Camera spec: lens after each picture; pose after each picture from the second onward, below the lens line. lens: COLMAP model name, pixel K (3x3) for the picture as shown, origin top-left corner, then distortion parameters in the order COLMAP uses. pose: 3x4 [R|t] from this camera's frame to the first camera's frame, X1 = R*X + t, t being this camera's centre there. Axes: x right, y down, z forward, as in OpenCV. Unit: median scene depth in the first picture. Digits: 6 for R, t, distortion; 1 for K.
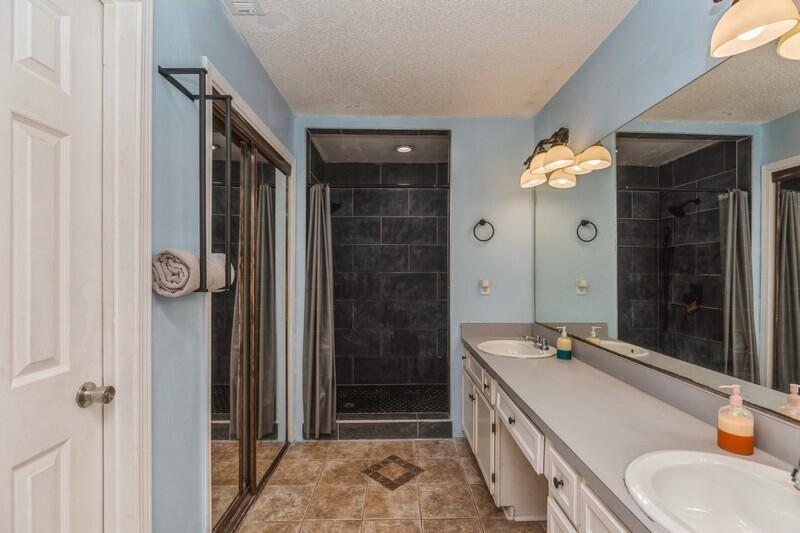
lens RADIAL K [[368.9, 0, 398.7], [0, 368.9, 267.3], [0, 0, 1]] dist [-0.006721, -0.001456]
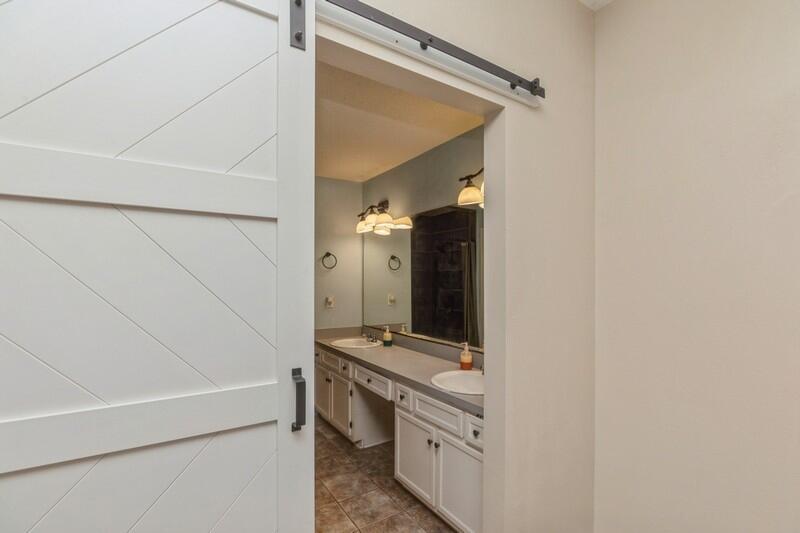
lens RADIAL K [[368.9, 0, 400.8], [0, 368.9, 269.8], [0, 0, 1]] dist [-0.006721, -0.001456]
pose [[0.851718, 0.014148, 0.523810, -0.282535], [-0.003152, 0.999756, -0.021878, -0.040610], [-0.523992, 0.016983, 0.851554, -0.331441]]
